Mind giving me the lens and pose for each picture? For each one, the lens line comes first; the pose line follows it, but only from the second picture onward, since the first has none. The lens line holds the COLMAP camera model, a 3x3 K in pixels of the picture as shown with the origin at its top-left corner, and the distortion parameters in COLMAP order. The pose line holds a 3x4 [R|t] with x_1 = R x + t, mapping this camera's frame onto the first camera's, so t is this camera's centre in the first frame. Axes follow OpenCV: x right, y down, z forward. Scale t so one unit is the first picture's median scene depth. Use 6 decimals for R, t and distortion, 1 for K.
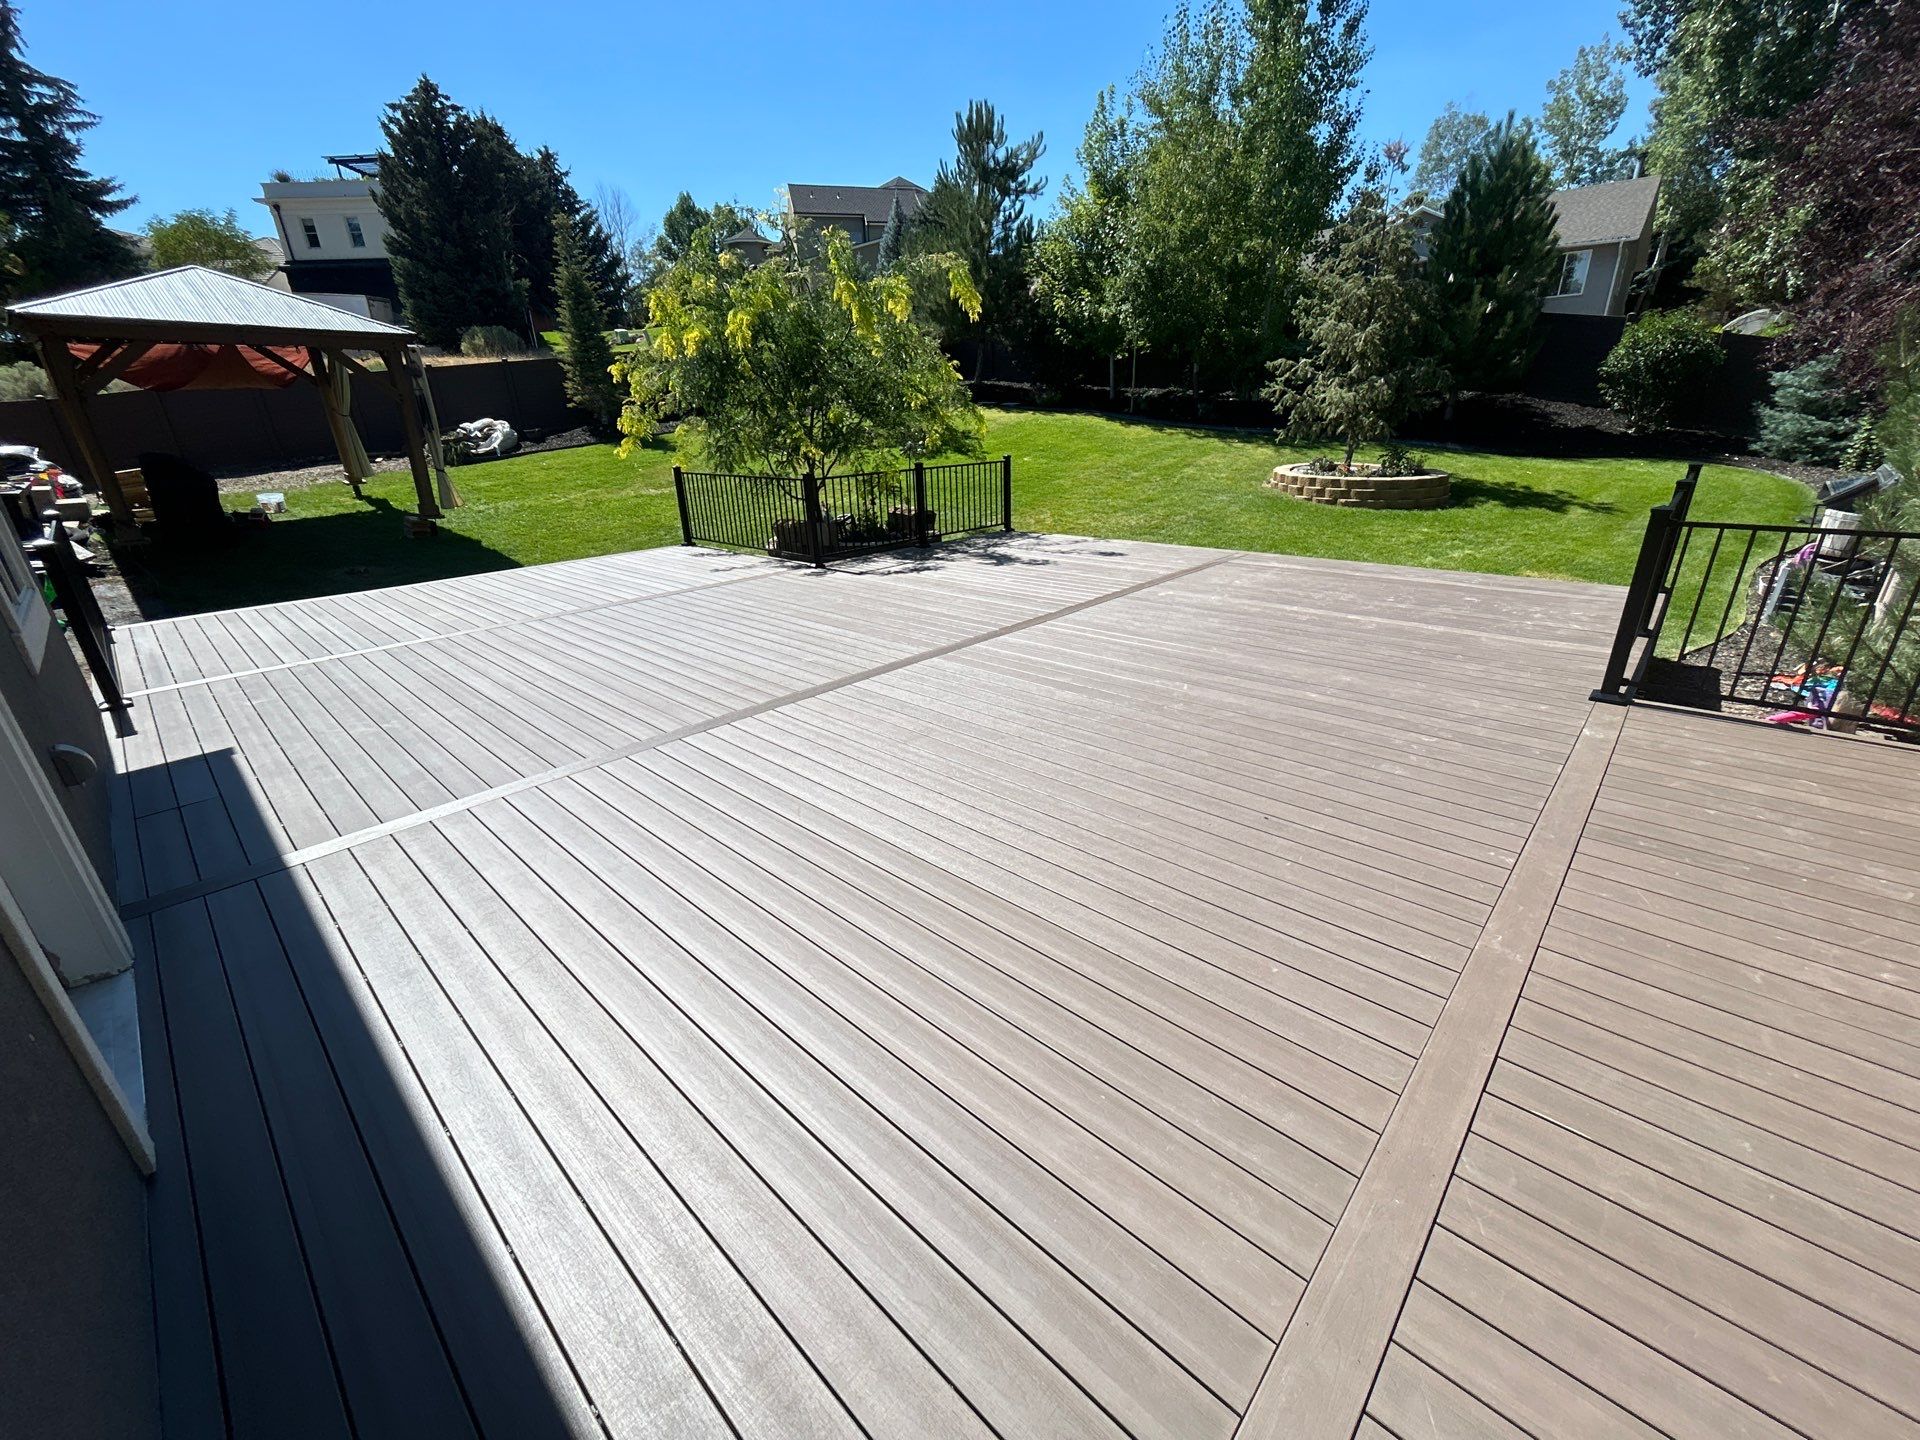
lens RADIAL K [[779.2, 0, 960.0], [0, 779.2, 720.0], [0, 0, 1]] dist [0.002941, 0.000384]
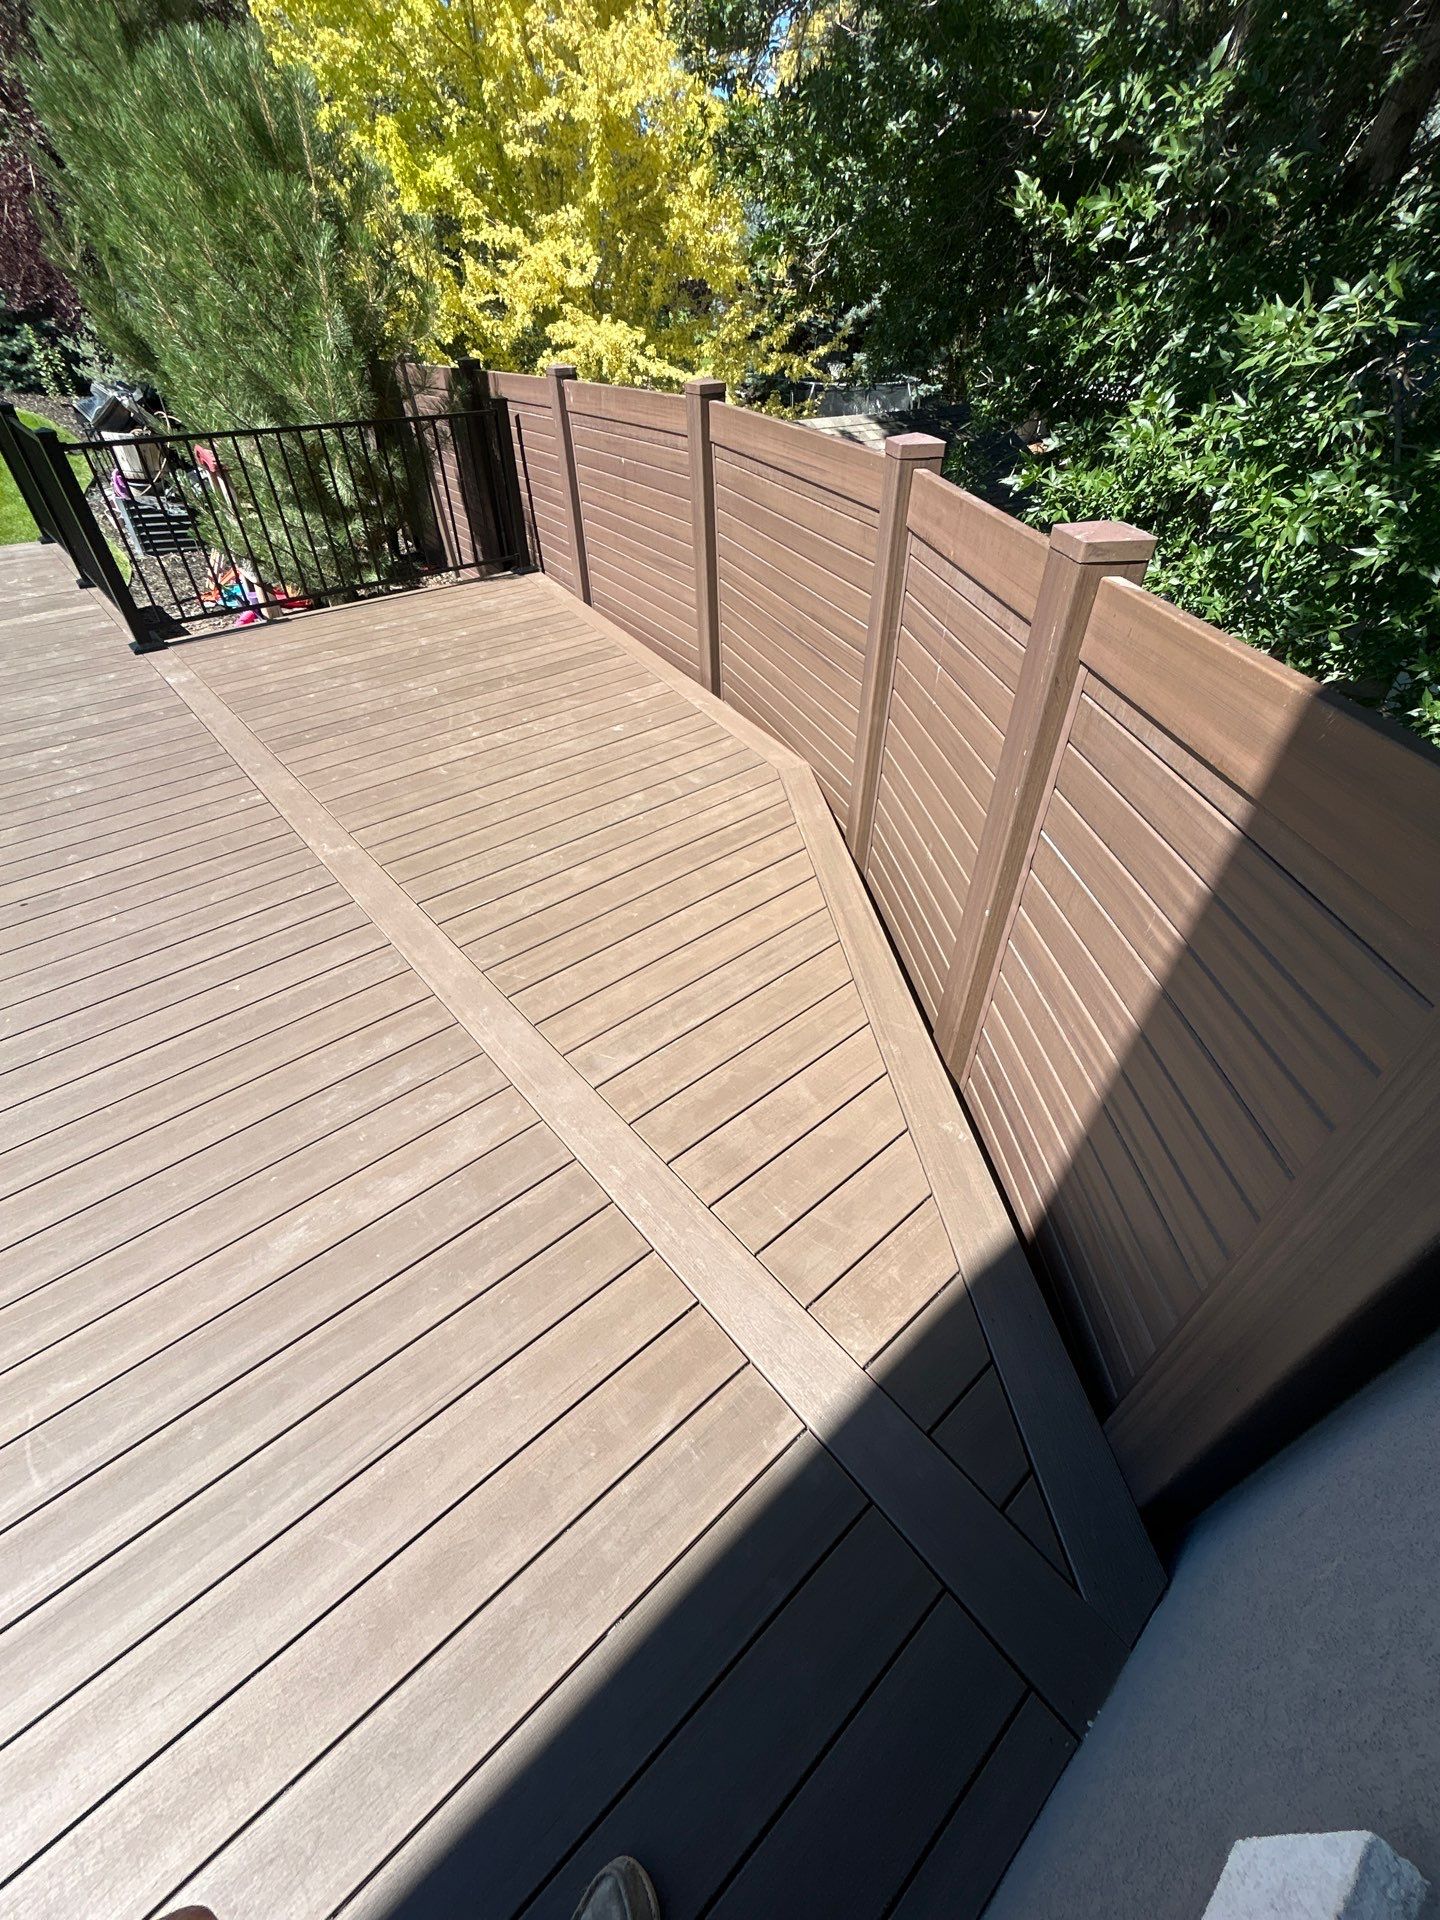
lens RADIAL K [[779.2, 0, 720.0], [0, 779.2, 960.0], [0, 0, 1]] dist [0.002941, 0.000384]
pose [[0.107411, -0.620050, 0.777175, -0.173216], [0.366080, 0.751443, 0.548925, -0.008629], [-0.924364, 0.225547, 0.307701, 0.103404]]
